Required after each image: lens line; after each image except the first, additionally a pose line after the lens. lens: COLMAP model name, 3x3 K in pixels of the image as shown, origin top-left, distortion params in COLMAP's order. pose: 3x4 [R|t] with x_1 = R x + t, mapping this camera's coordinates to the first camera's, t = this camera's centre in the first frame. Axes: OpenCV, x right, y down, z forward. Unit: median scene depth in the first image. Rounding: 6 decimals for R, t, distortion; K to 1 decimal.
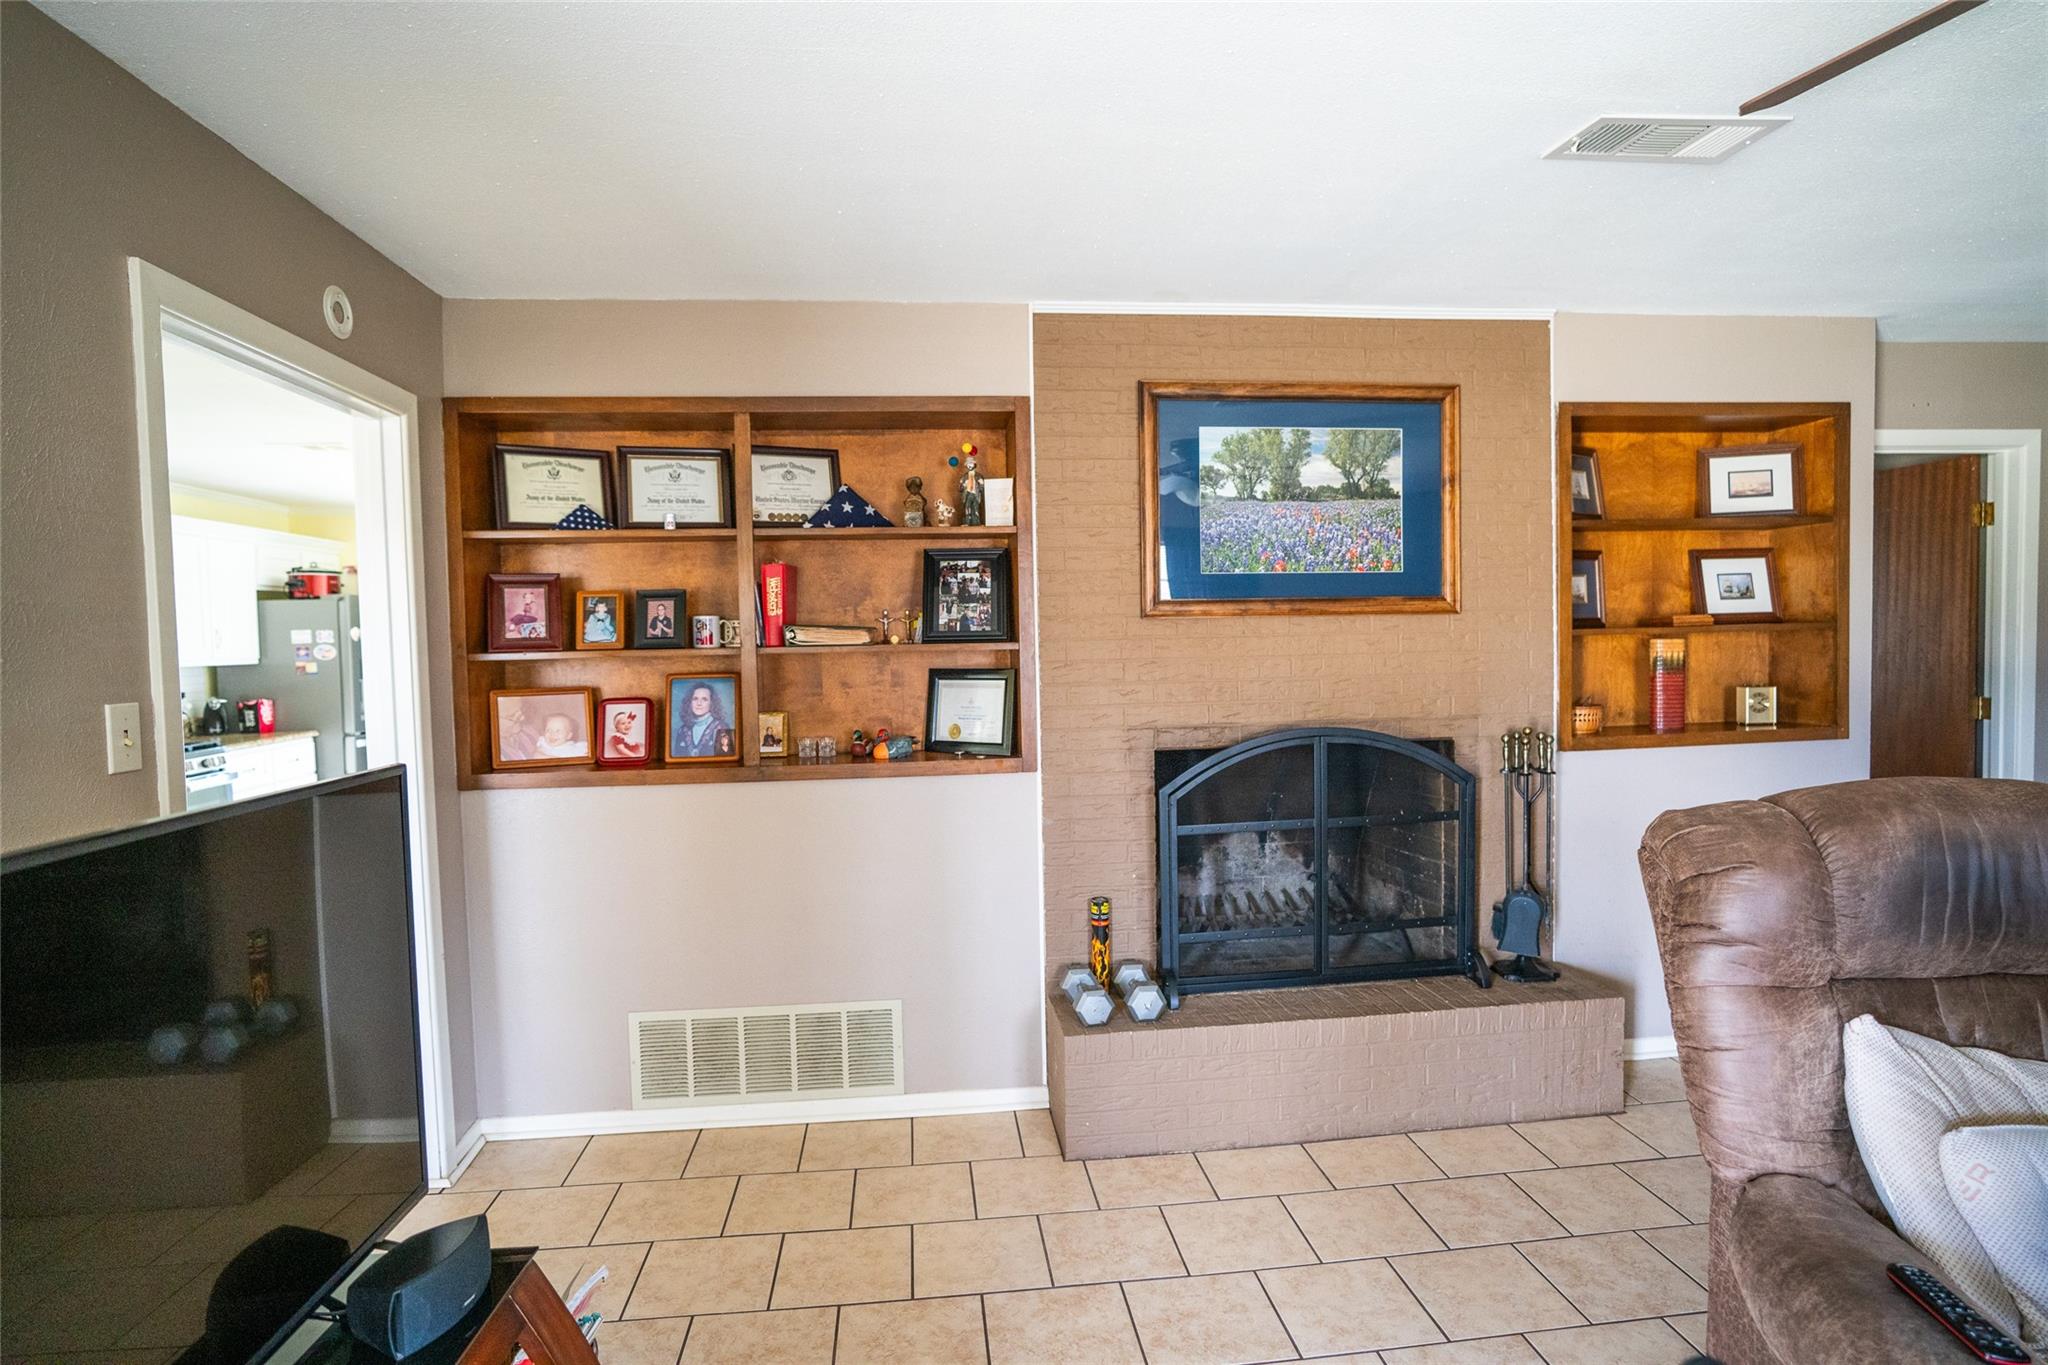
lens RADIAL K [[1094.7, 0, 1023.1], [0, 1094.7, 678.7], [0, 0, 1]] dist [-0.002076, 0.000393]
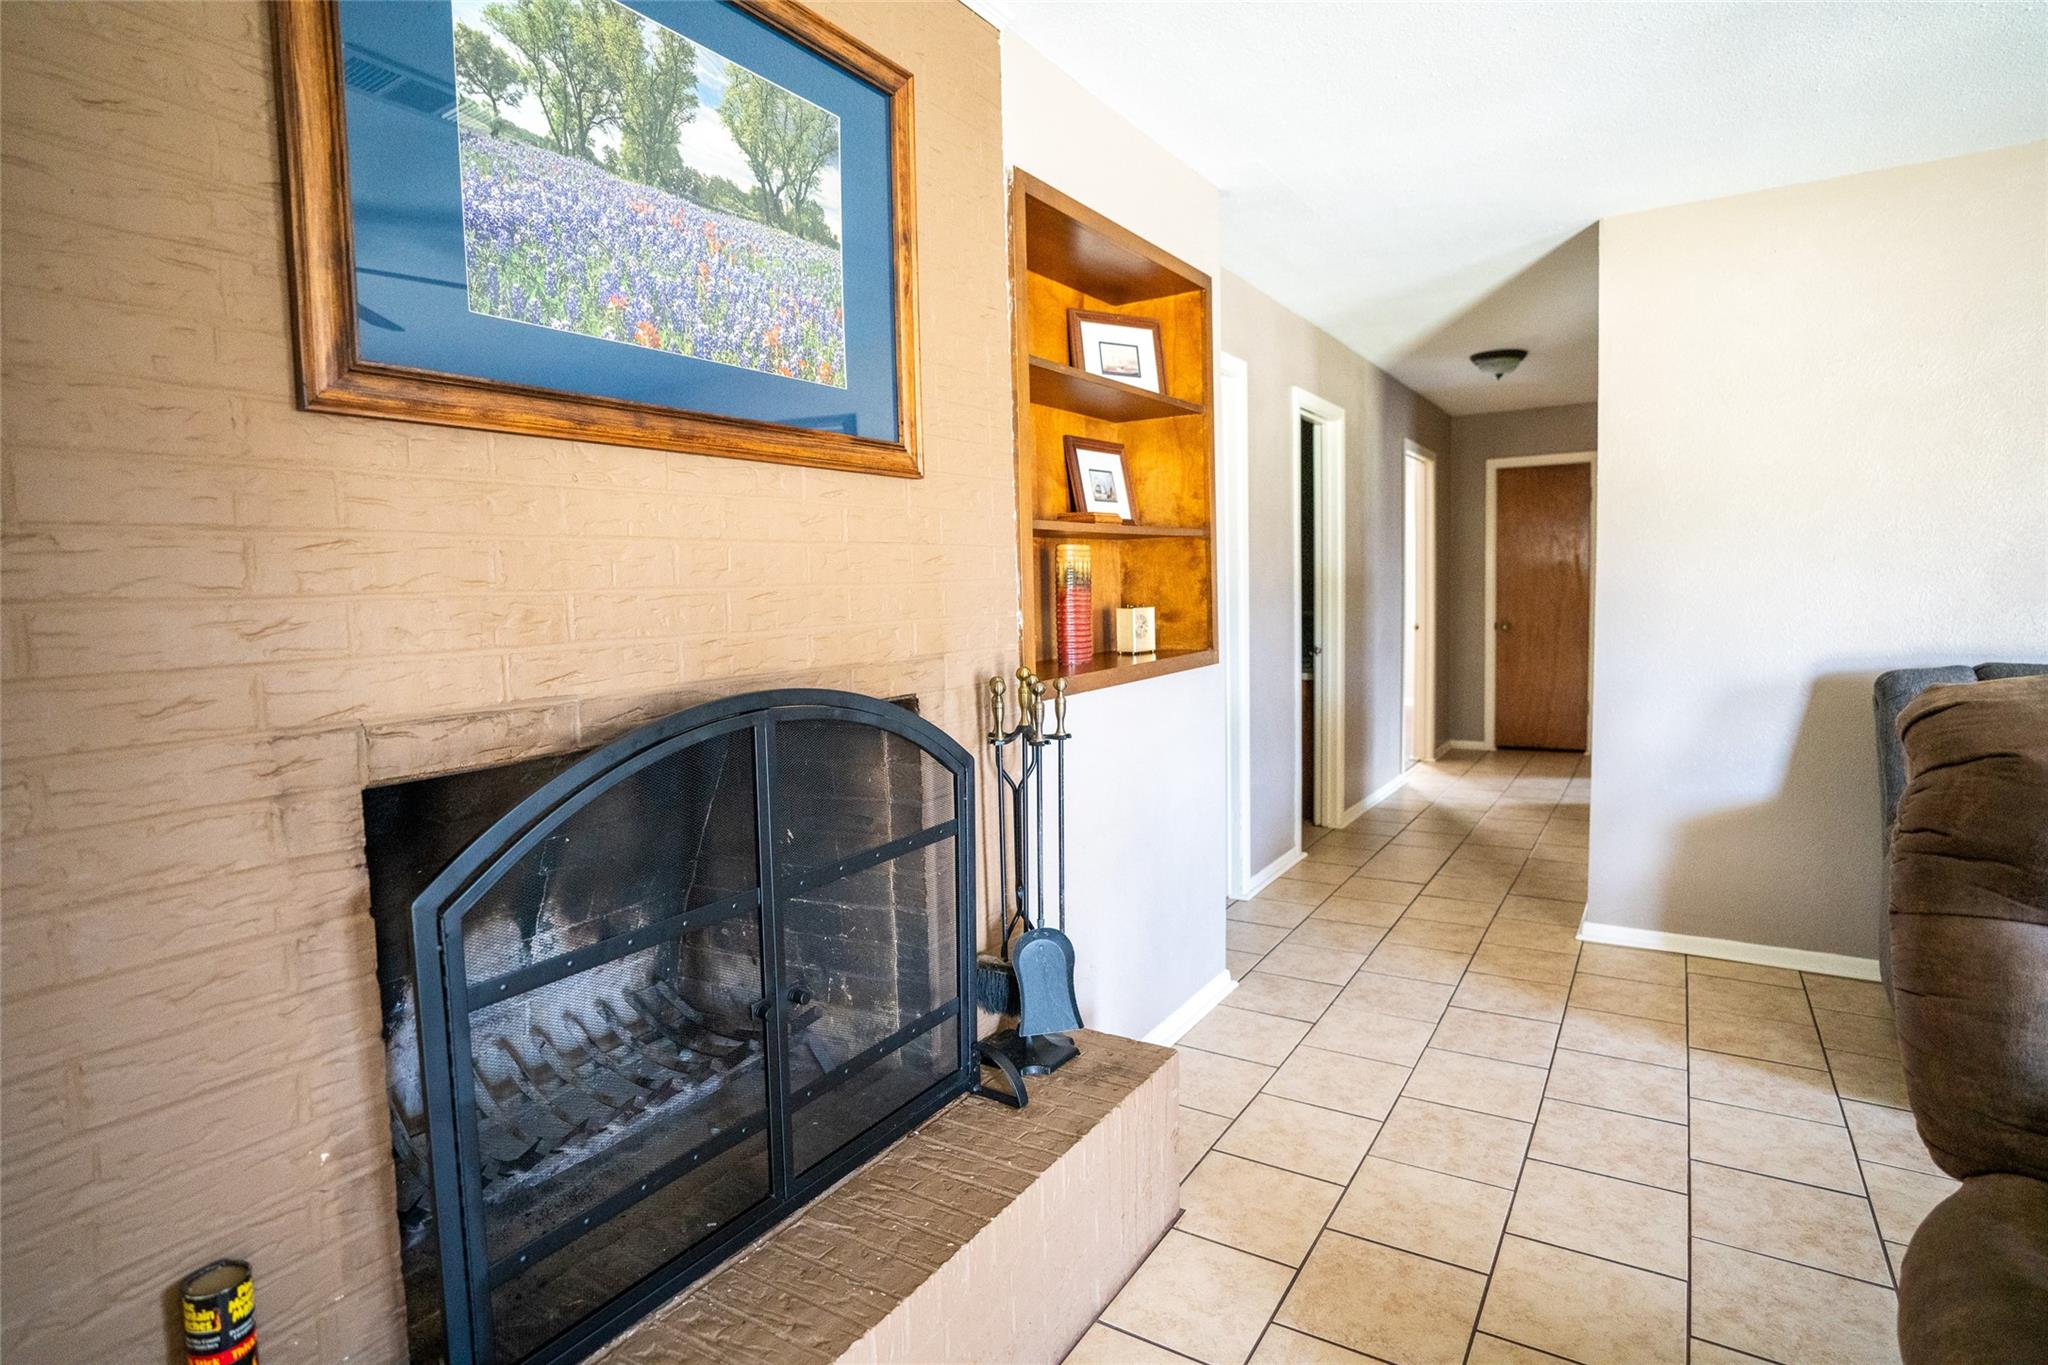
lens RADIAL K [[1054.9, 0, 1025.1], [0, 1054.9, 677.8], [0, 0, 1]] dist [-0.039132, 0.002724]
pose [[0.618130, -0.060648, 0.783733, -0.008818], [0.041808, 0.998145, 0.044267, 0.023261], [-0.784963, 0.005404, 0.619519, 0.620082]]
